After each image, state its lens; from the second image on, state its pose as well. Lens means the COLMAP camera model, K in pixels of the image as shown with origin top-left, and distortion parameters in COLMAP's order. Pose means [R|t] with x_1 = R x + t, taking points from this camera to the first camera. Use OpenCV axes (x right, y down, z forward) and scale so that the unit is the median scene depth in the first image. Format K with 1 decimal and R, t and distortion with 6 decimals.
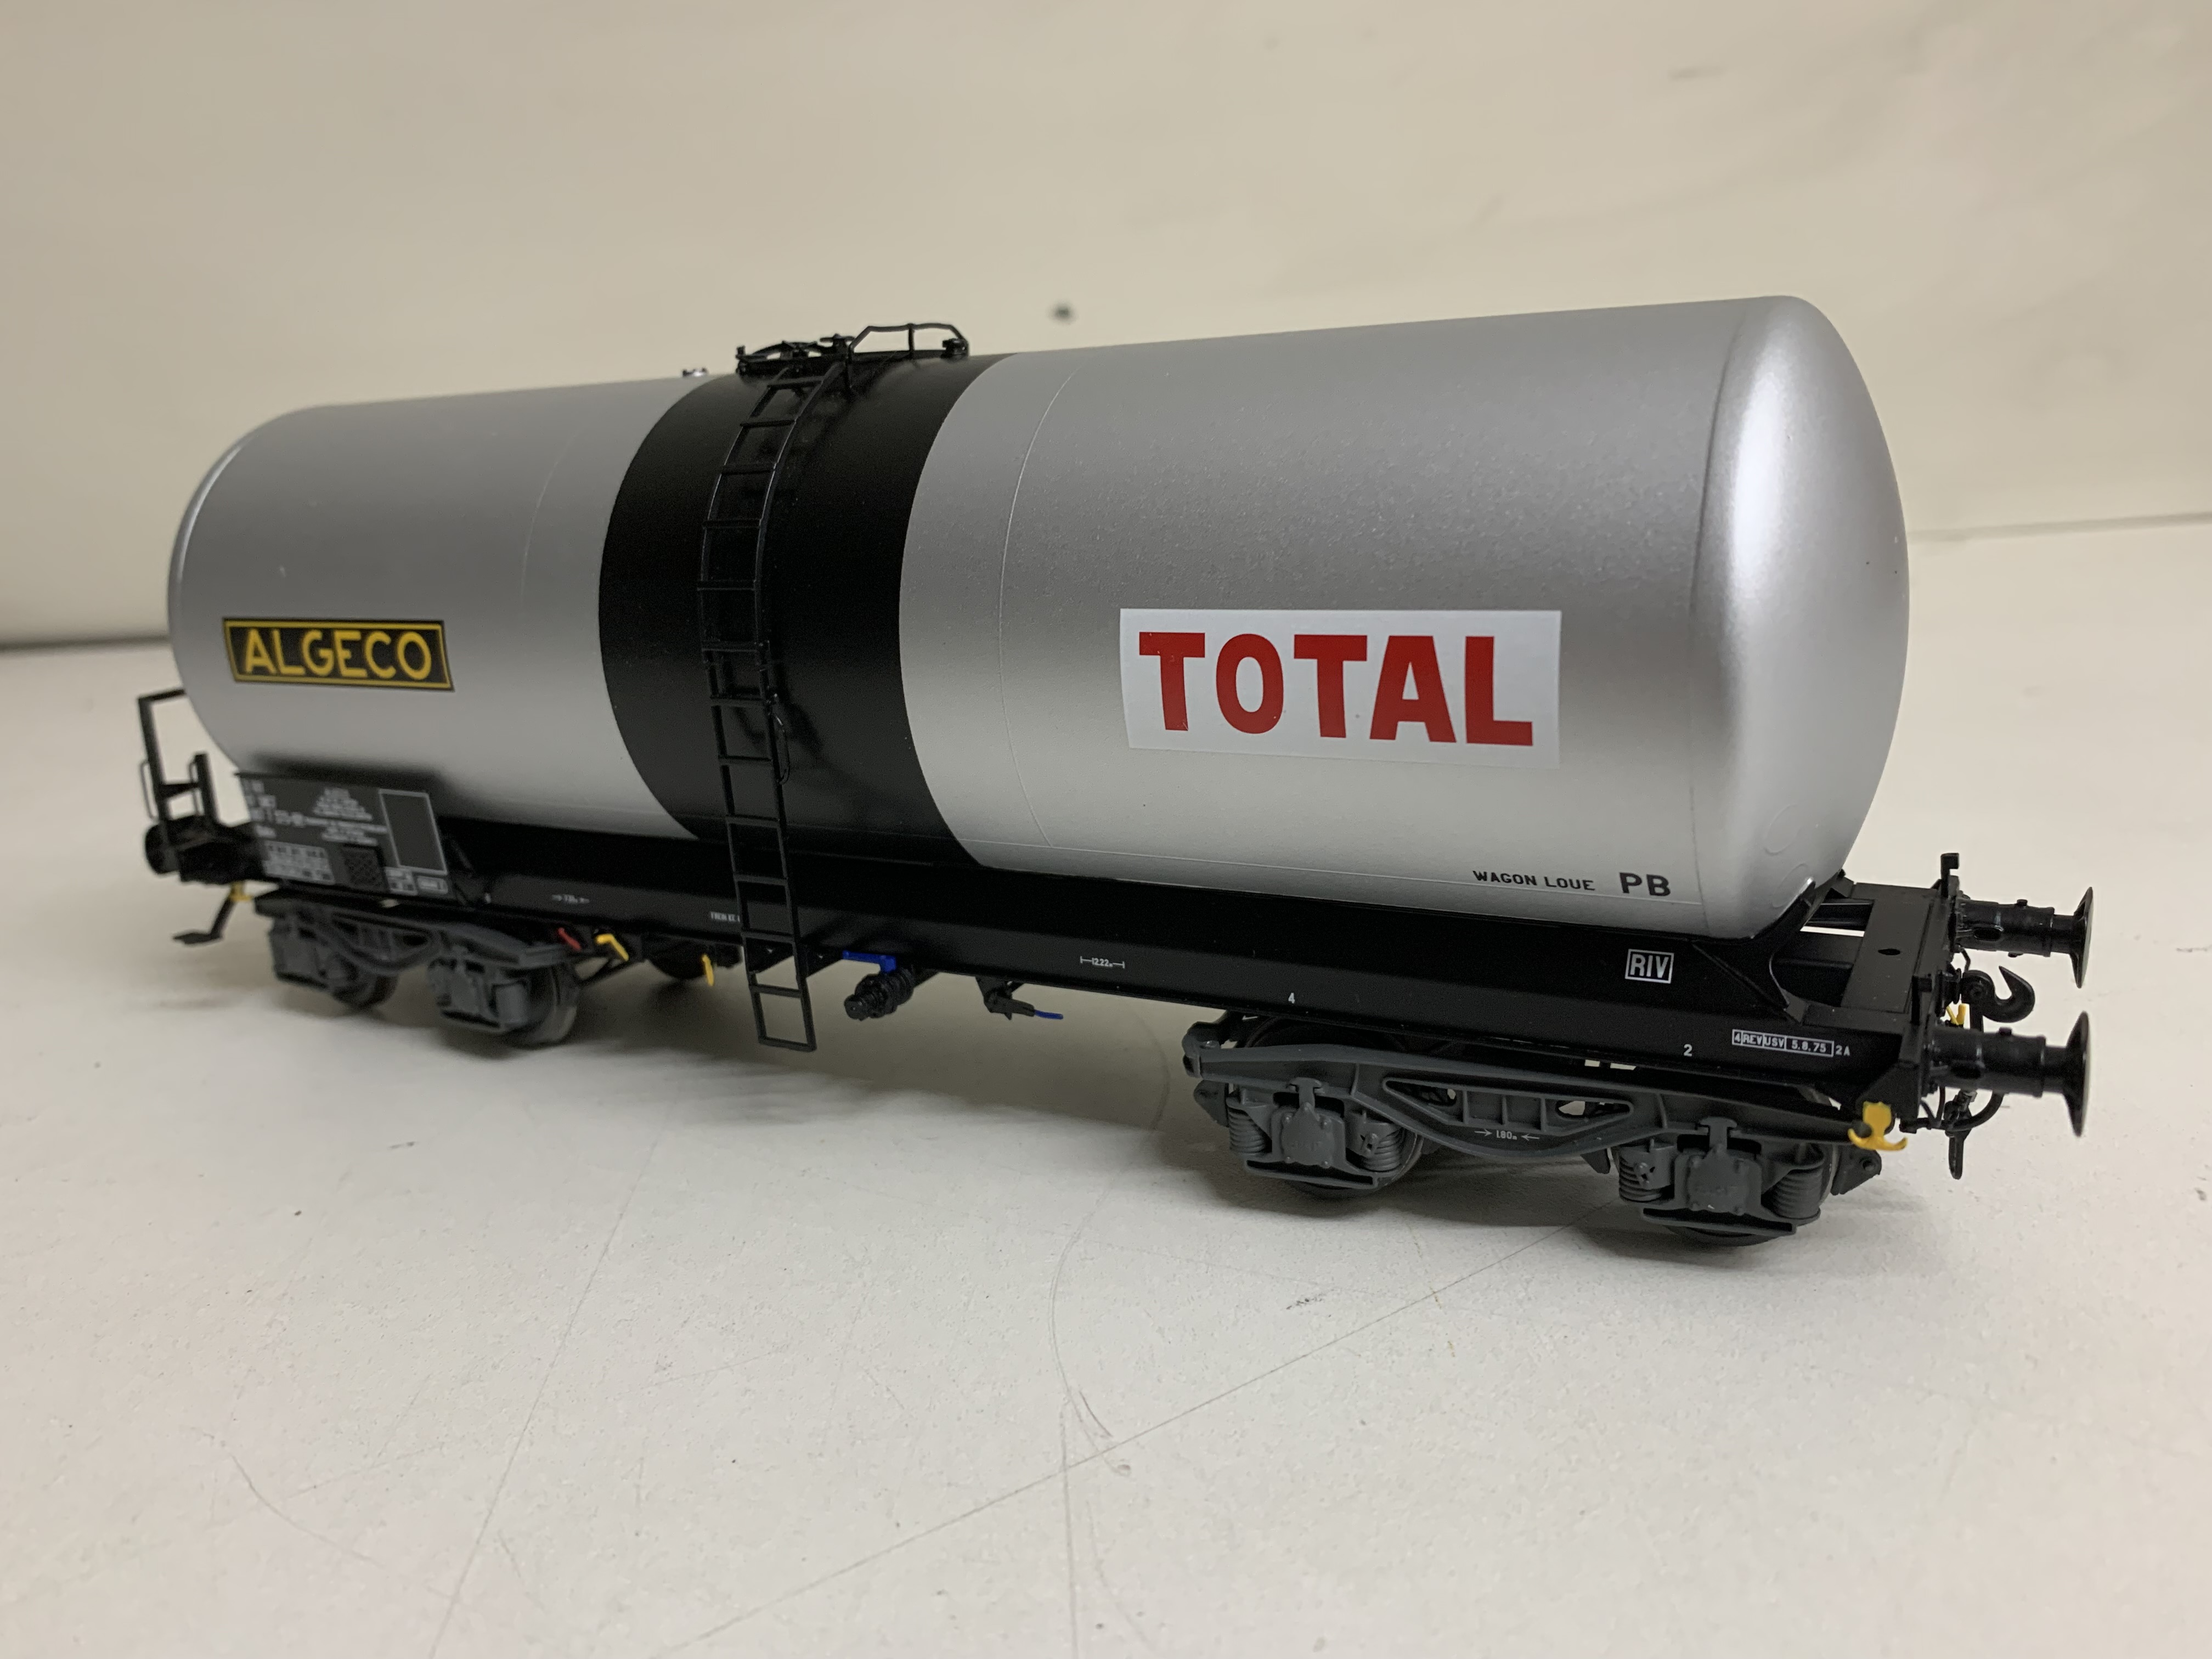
lens RADIAL K [[1747.6, 0, 1111.8], [0, 1747.6, 833.5], [0, 0, 1]] dist [0.060193, -0.273605]
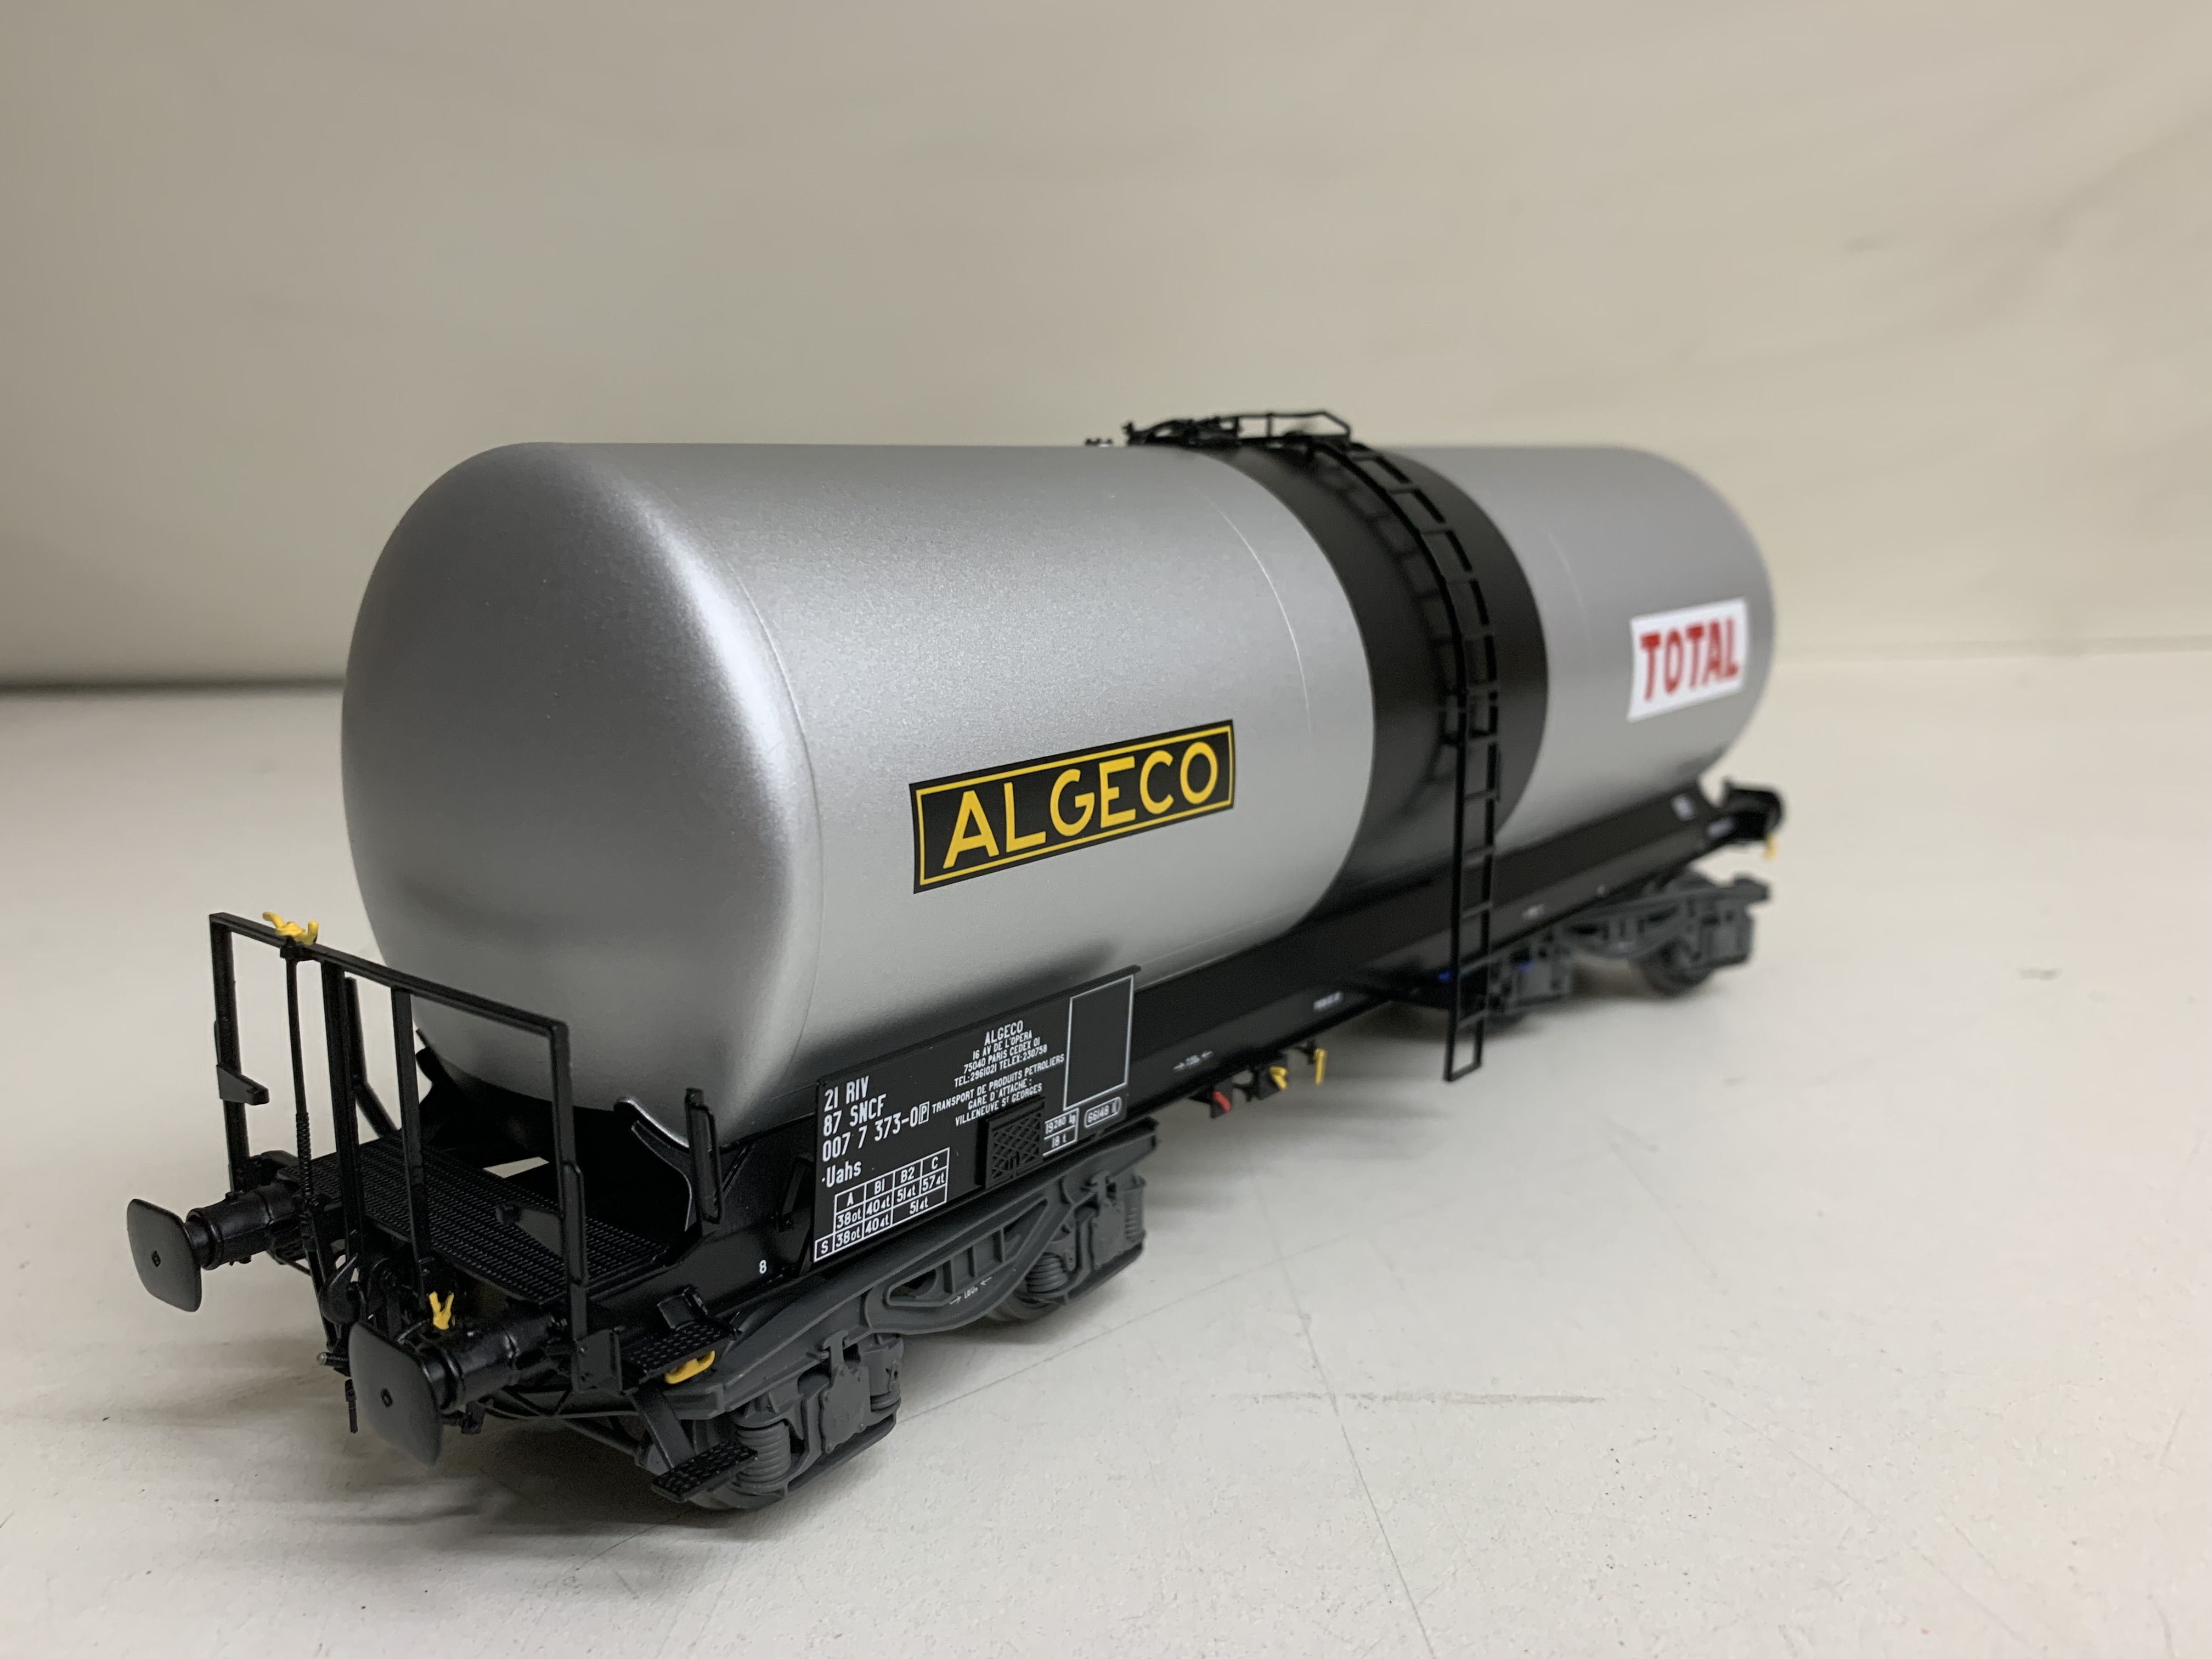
lens RADIAL K [[1747.6, 0, 1111.8], [0, 1747.6, 833.5], [0, 0, 1]] dist [0.060193, -0.273605]
pose [[0.183025, -0.132478, 0.974141, -1.216851], [0.268556, 0.959929, 0.080088, -0.155553], [-0.945716, 0.246953, 0.211269, 0.929340]]
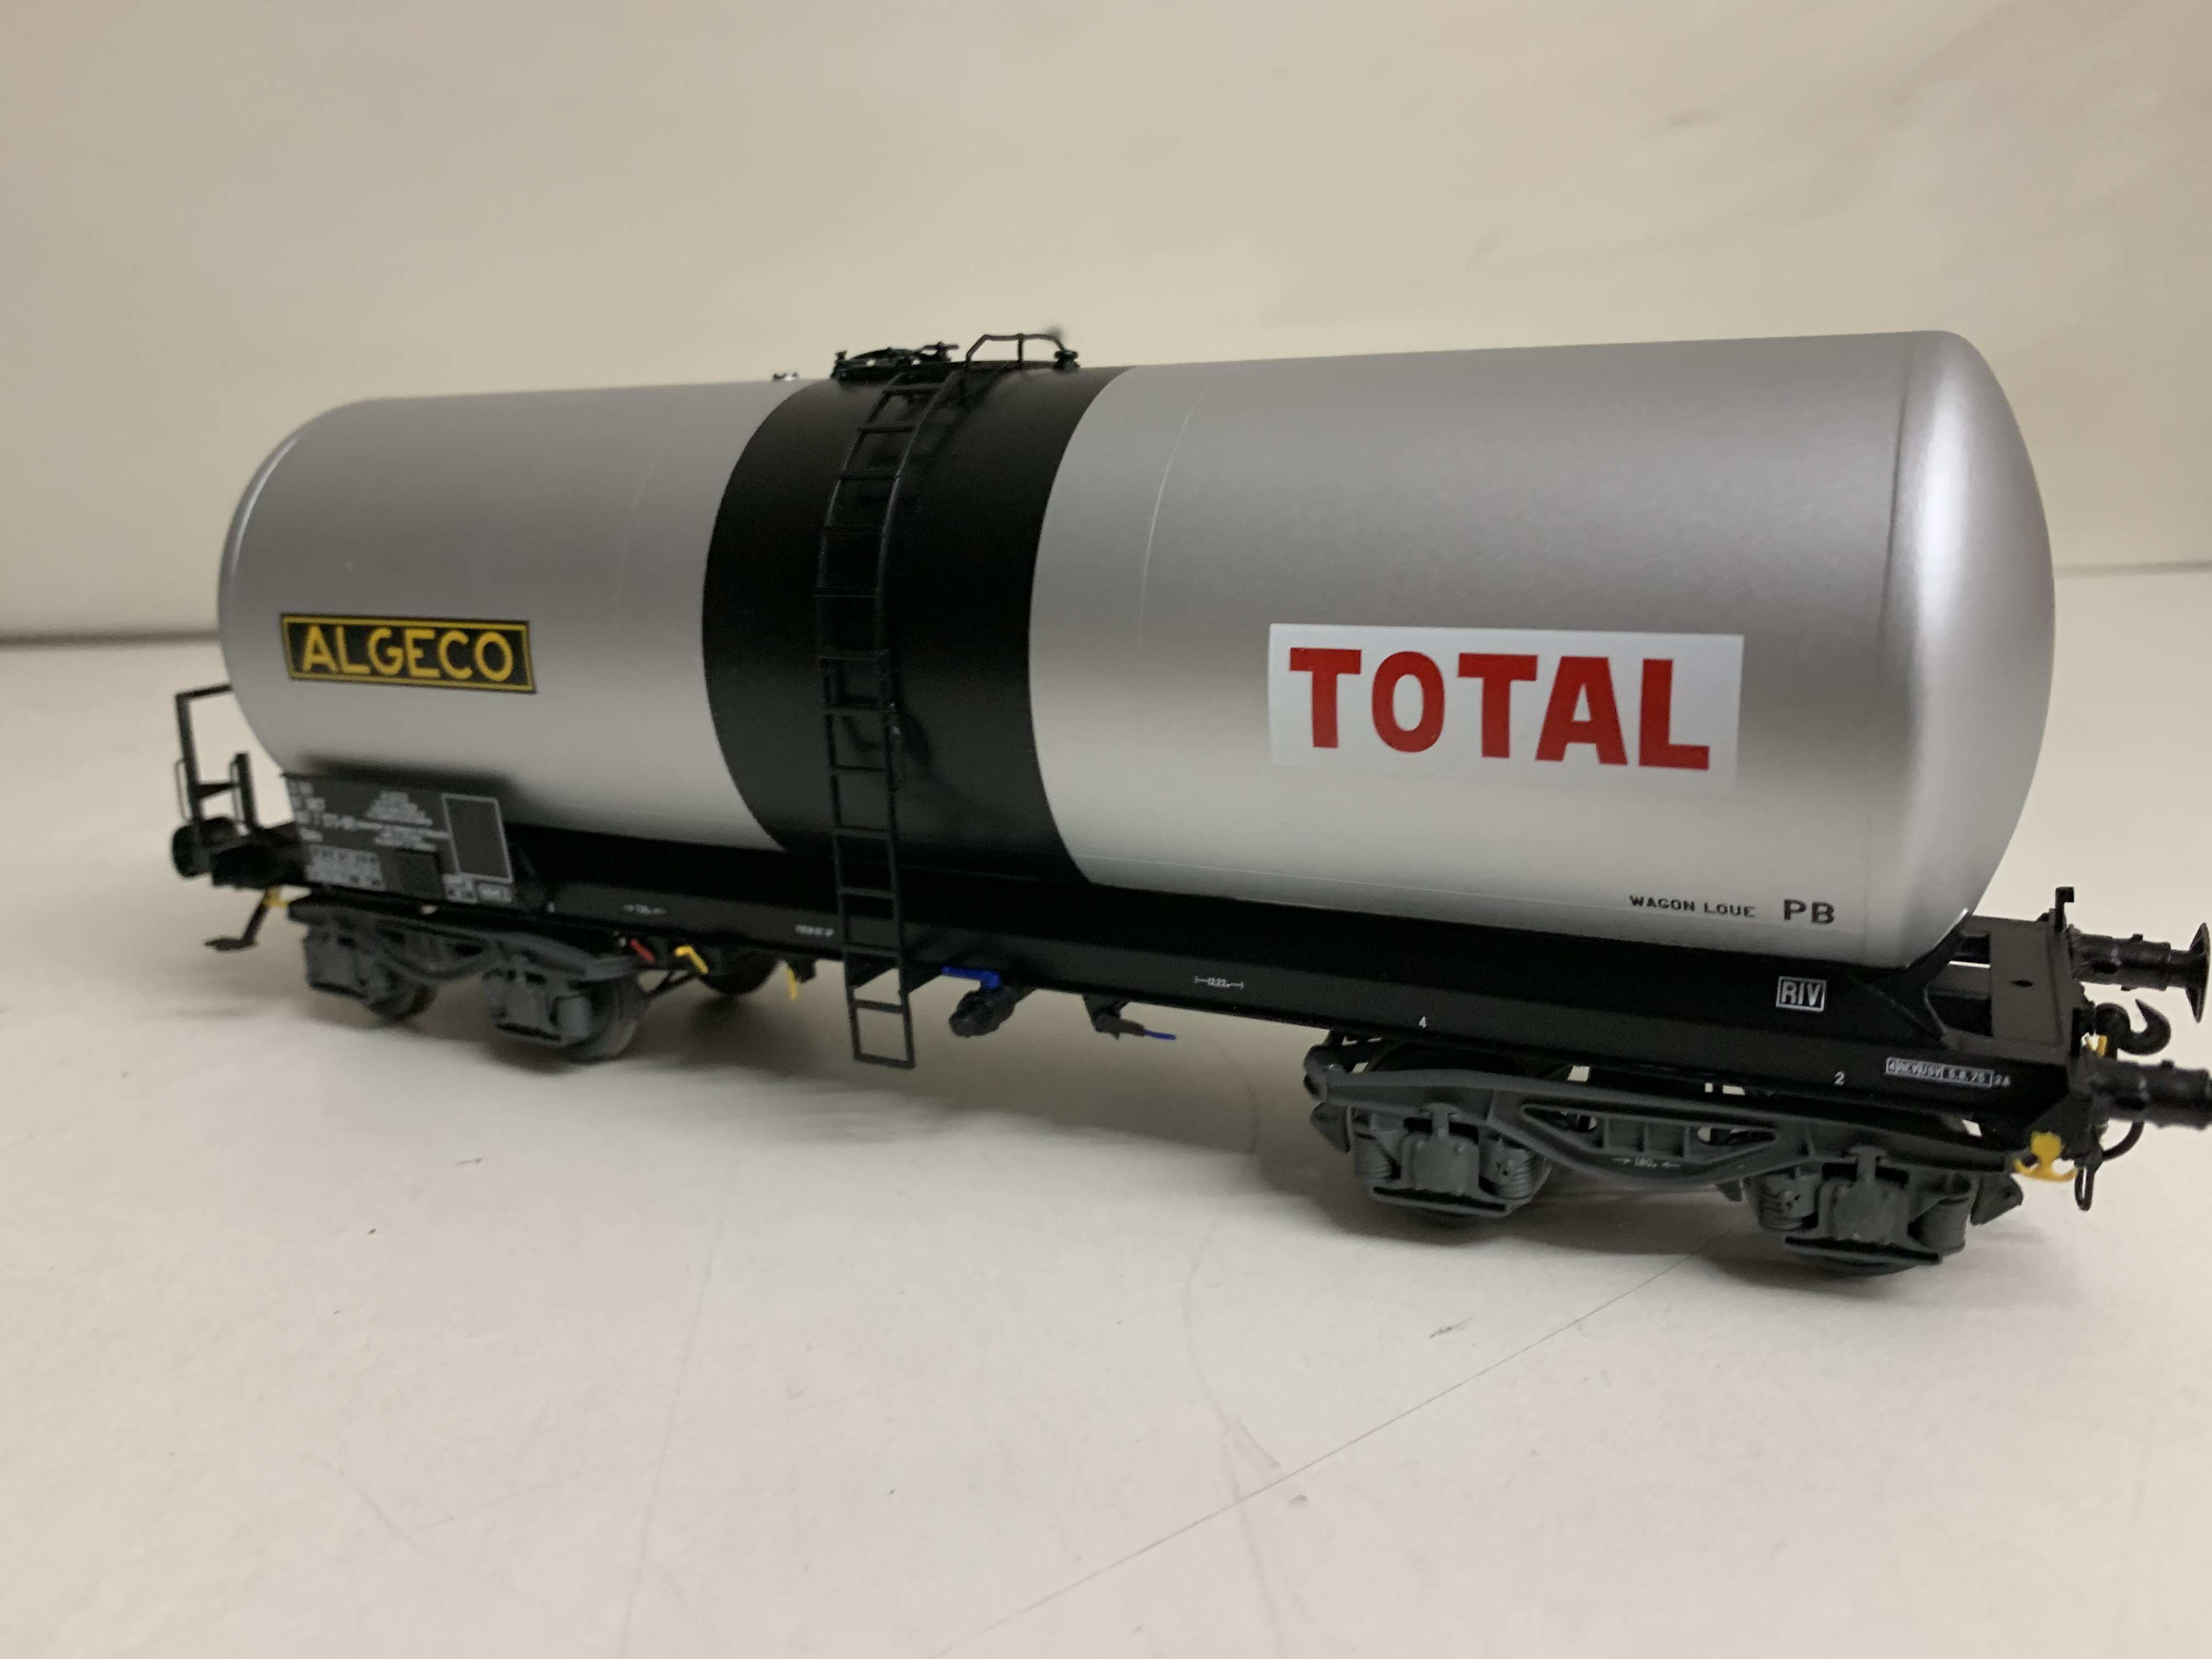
lens RADIAL K [[1749.6, 0, 1105.6], [0, 1749.6, 823.5], [0, 0, 1]] dist [-0.000460, -0.078085]
pose [[0.998857, 0.020013, 0.043409, -0.104168], [-0.019104, 0.999591, -0.021262, 0.005684], [-0.043817, 0.020408, 0.998831, 0.017395]]
